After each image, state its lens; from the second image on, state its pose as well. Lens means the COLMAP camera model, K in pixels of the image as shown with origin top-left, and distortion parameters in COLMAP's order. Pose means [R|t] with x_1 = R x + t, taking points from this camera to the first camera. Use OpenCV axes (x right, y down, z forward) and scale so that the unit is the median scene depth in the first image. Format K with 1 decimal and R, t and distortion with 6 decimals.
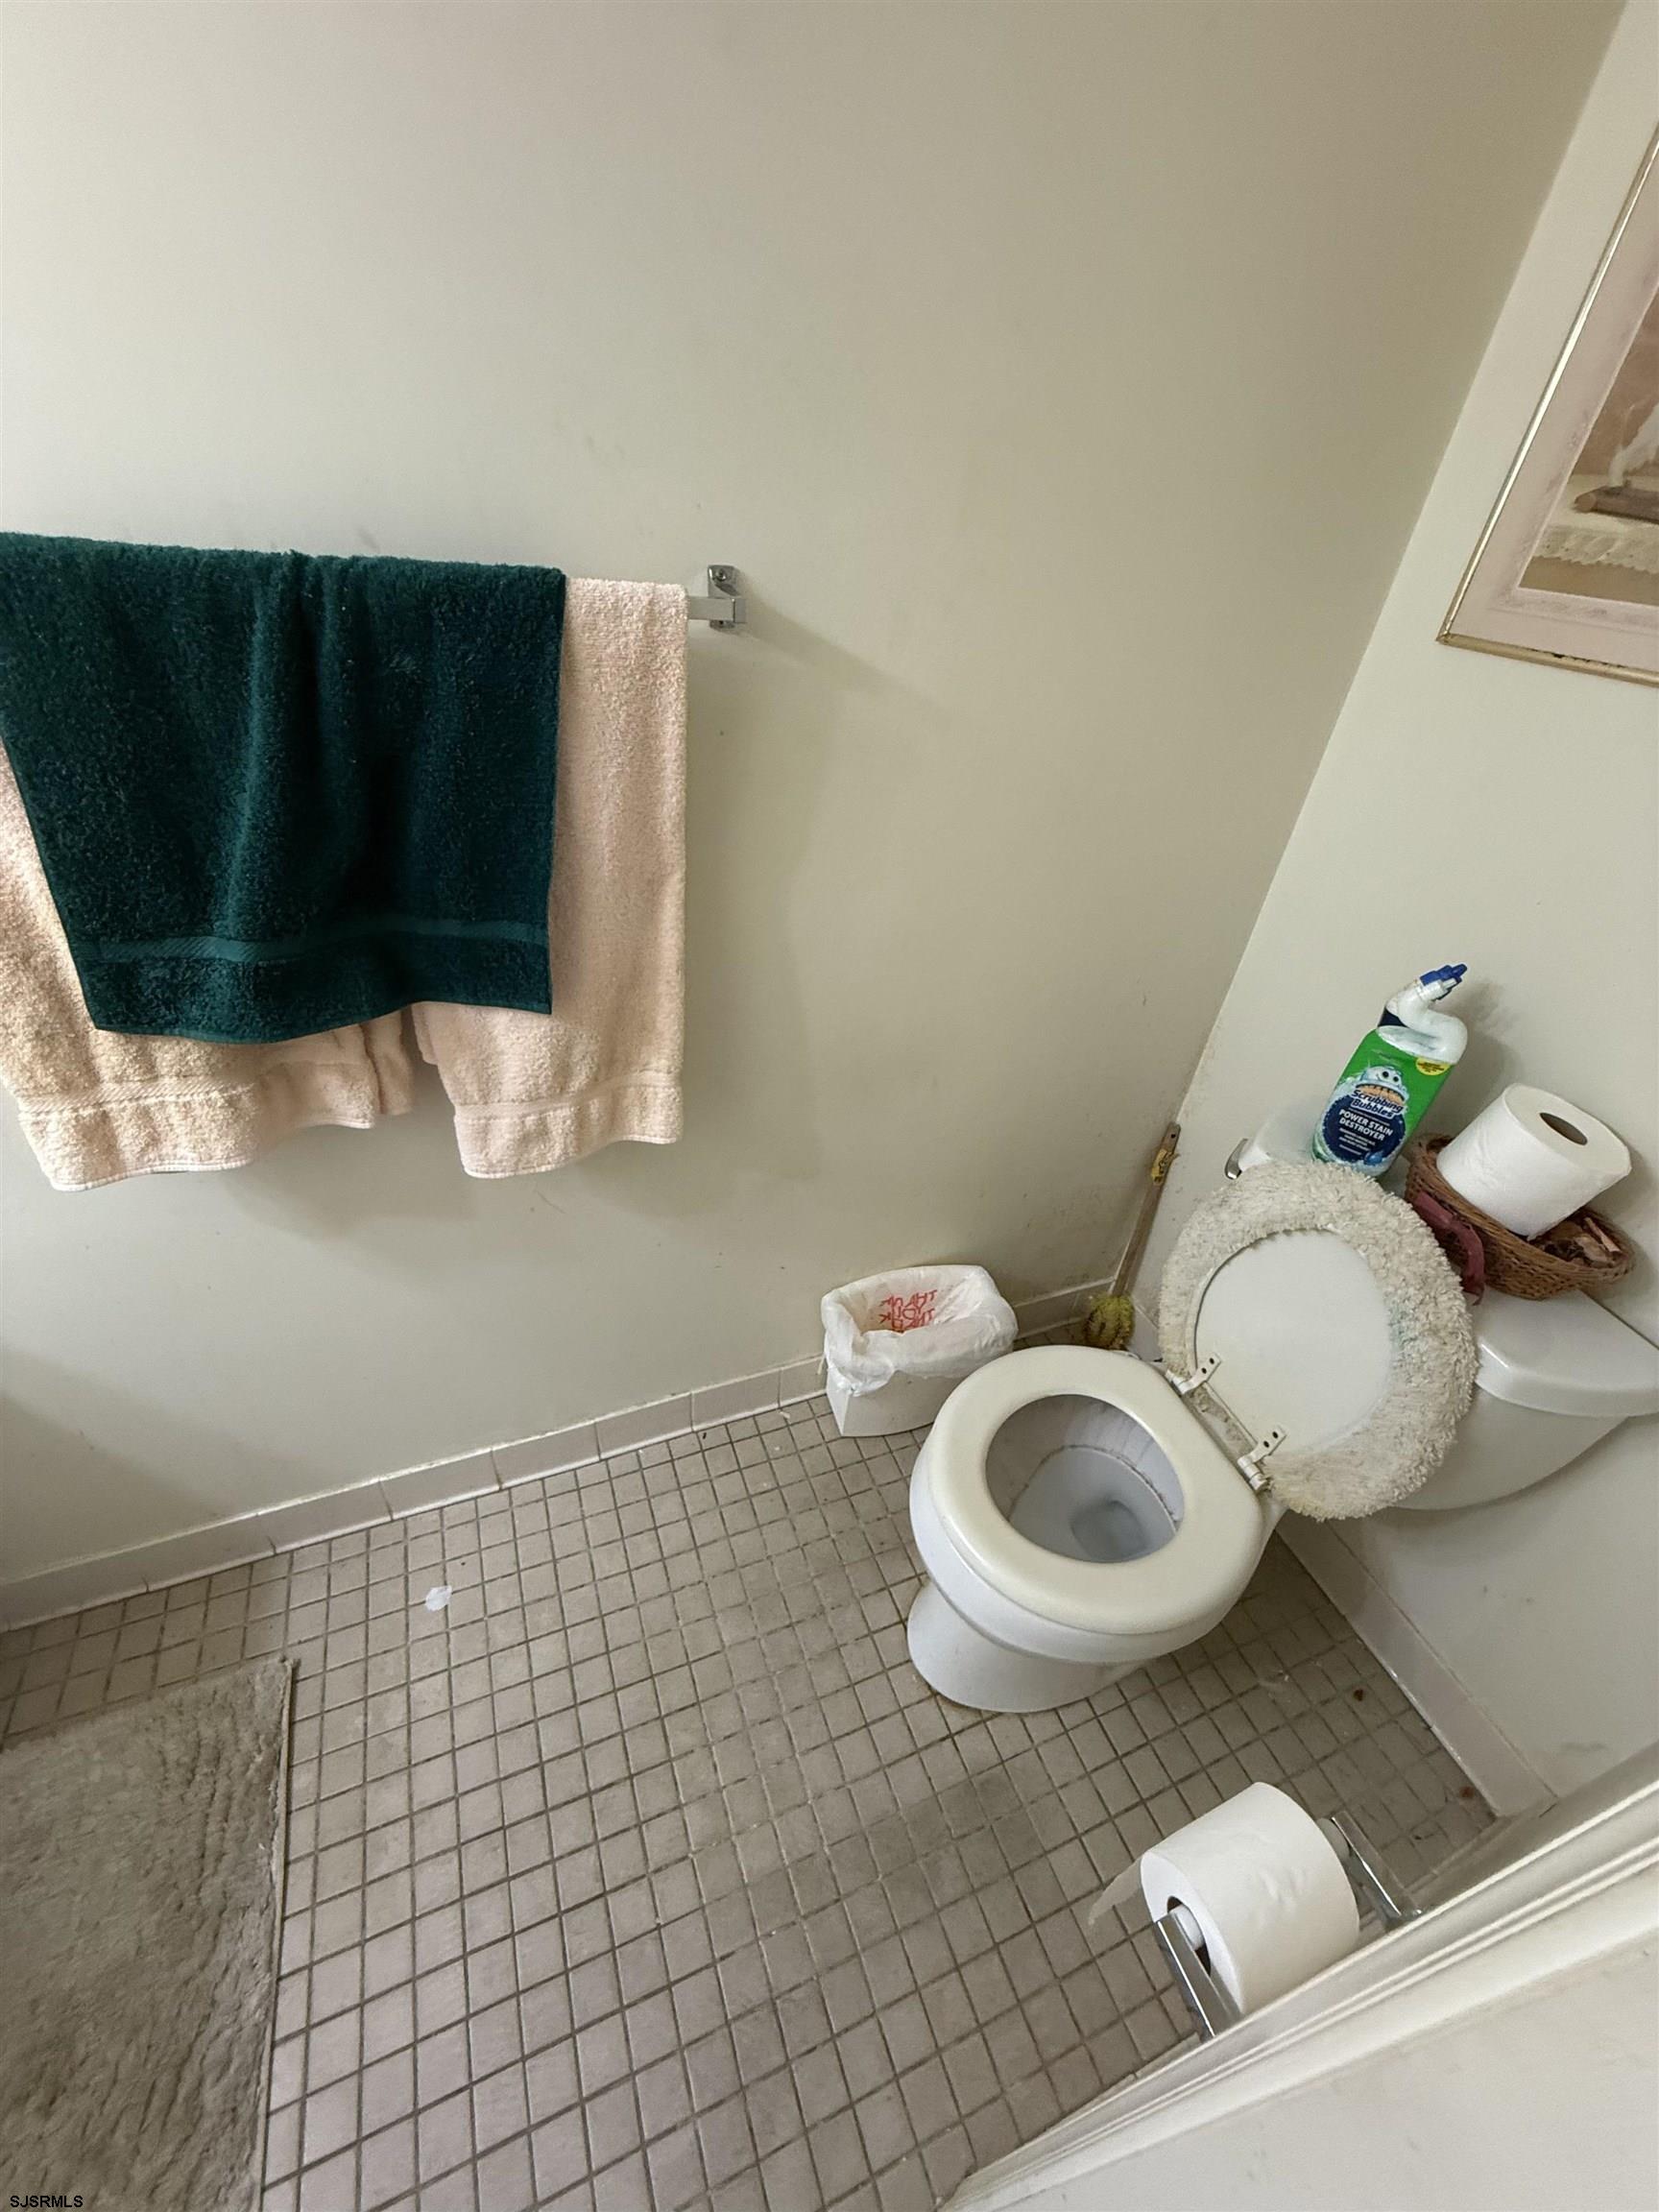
lens RADIAL K [[887.1, 0, 830.3], [0, 887.1, 1101.8], [0, 0, 1]] dist [-0.000898, 0.000211]
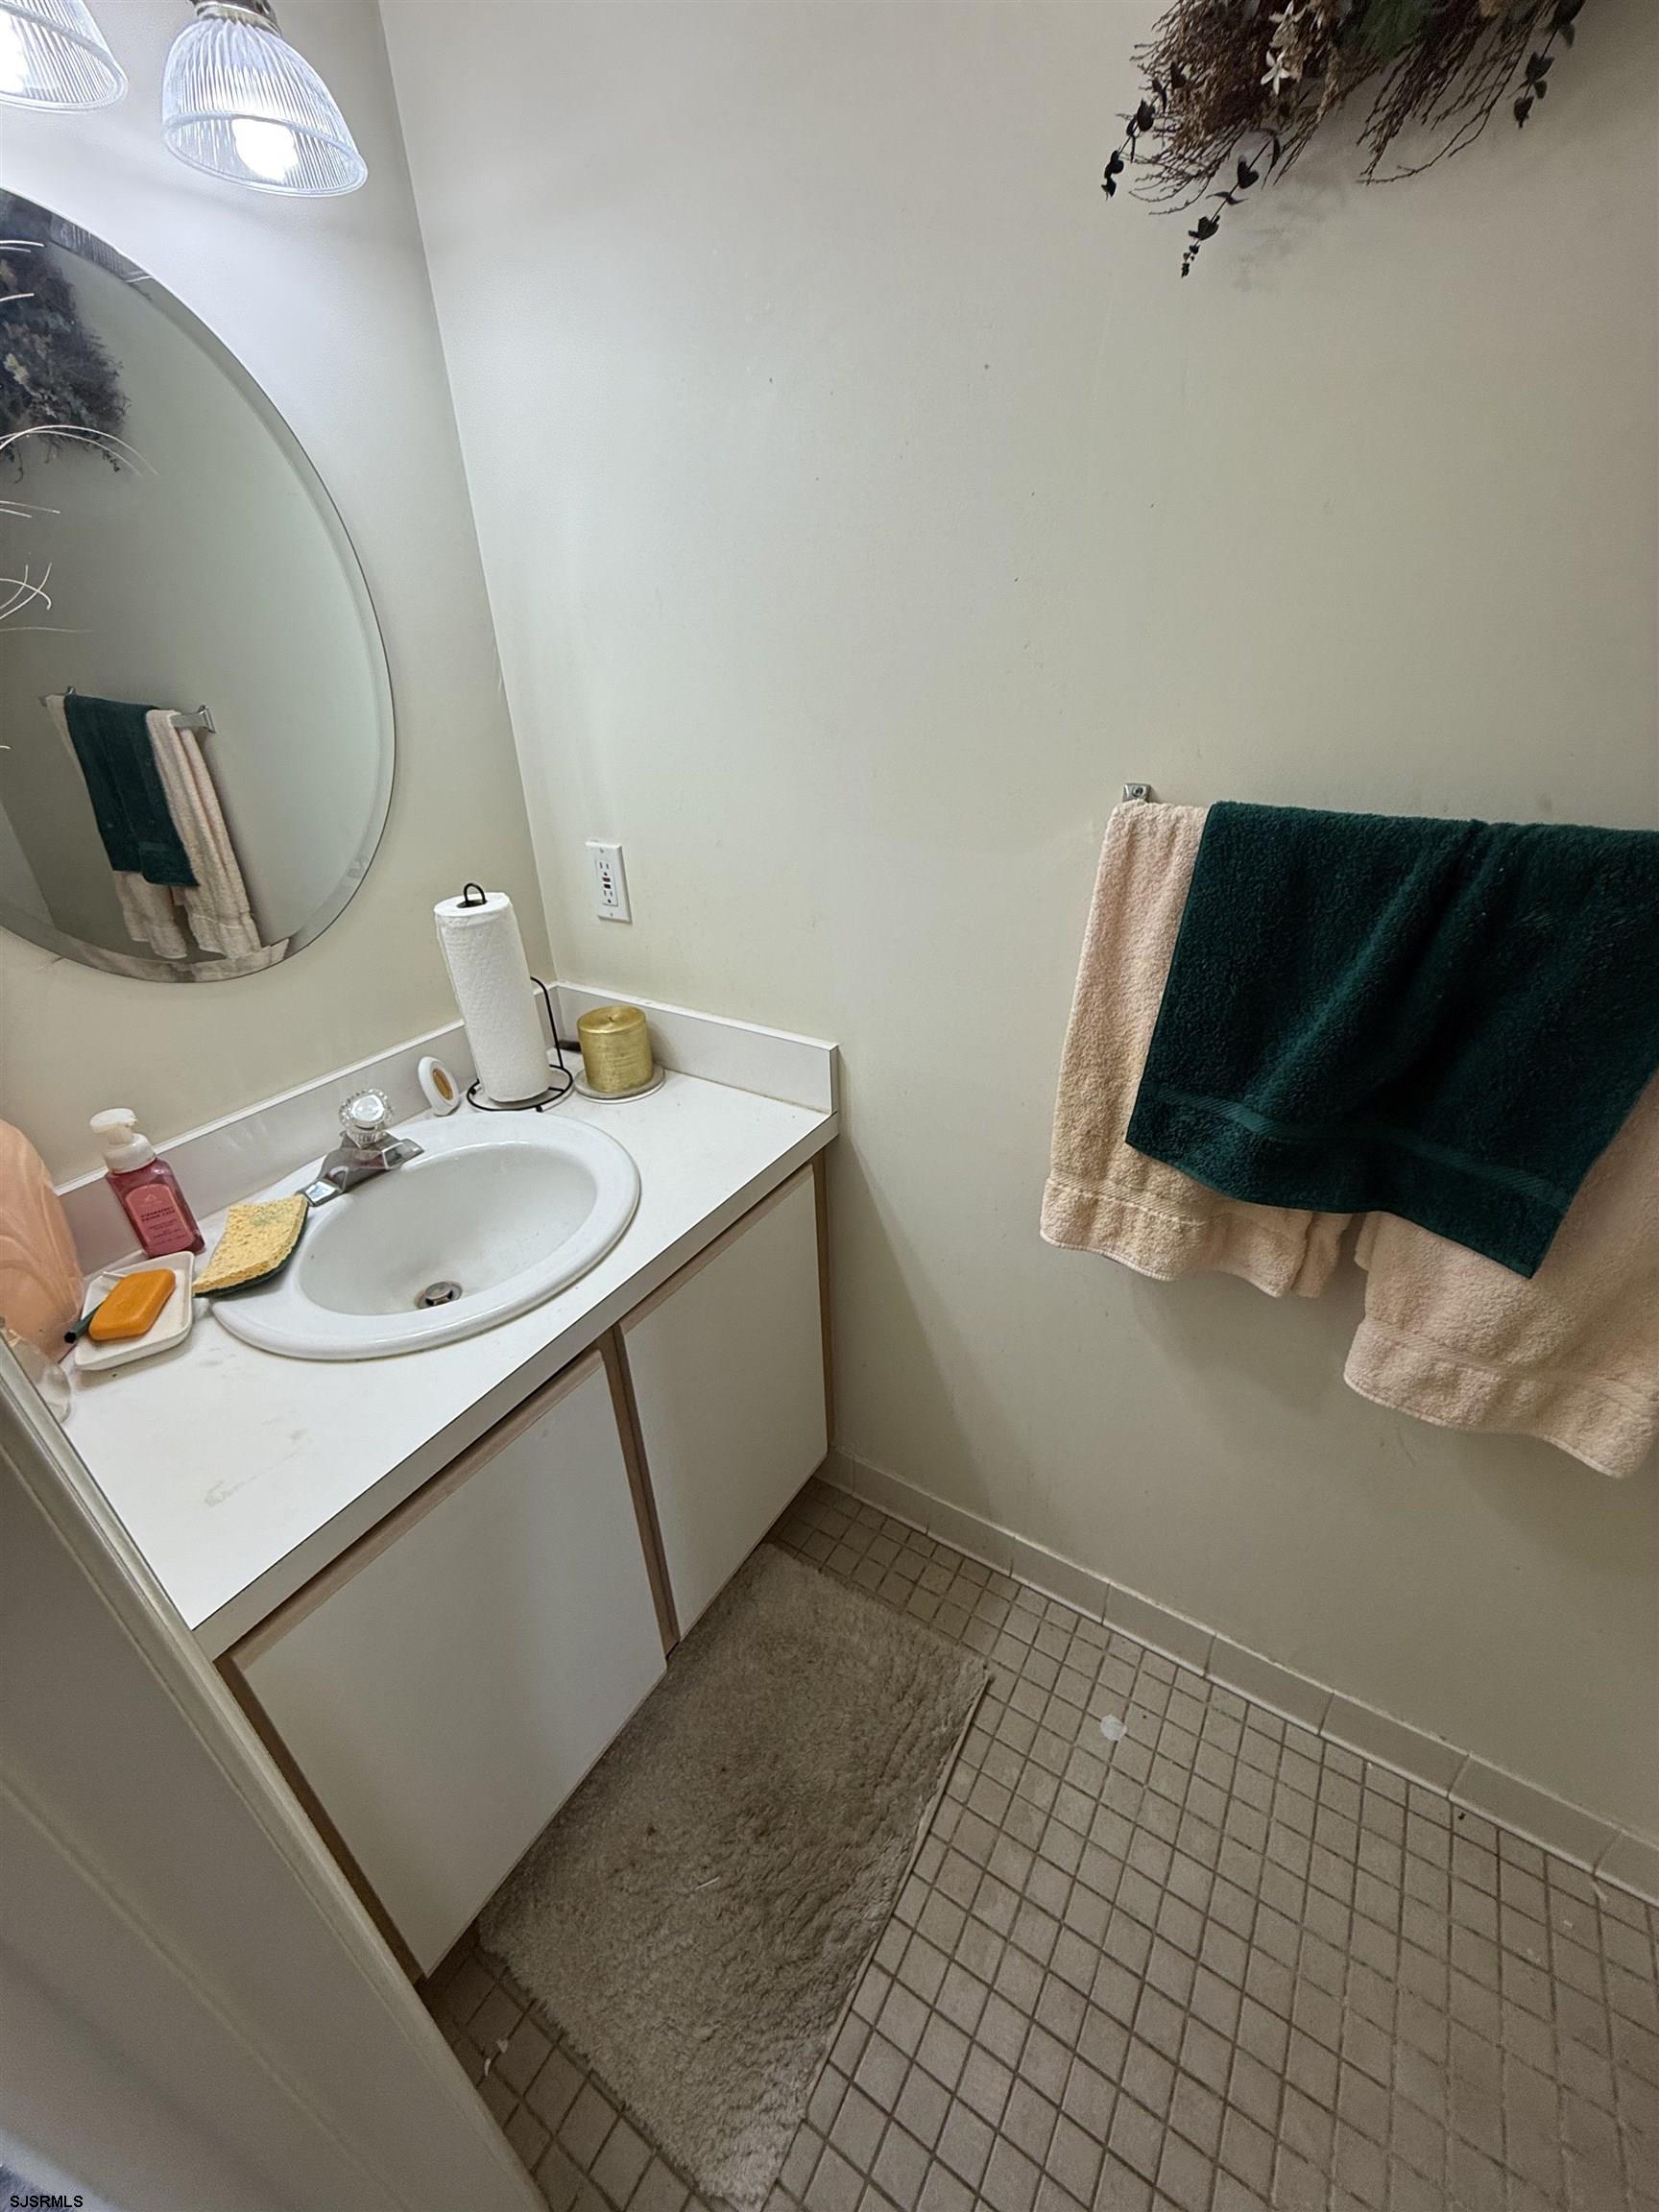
lens RADIAL K [[887.1, 0, 830.3], [0, 887.1, 1101.8], [0, 0, 1]] dist [-0.000898, 0.000211]
pose [[0.581899, 0.289100, -0.760141, -0.090278], [-0.403483, 0.914164, 0.038807, -0.010526], [0.706113, 0.284122, 0.648598, -0.134954]]
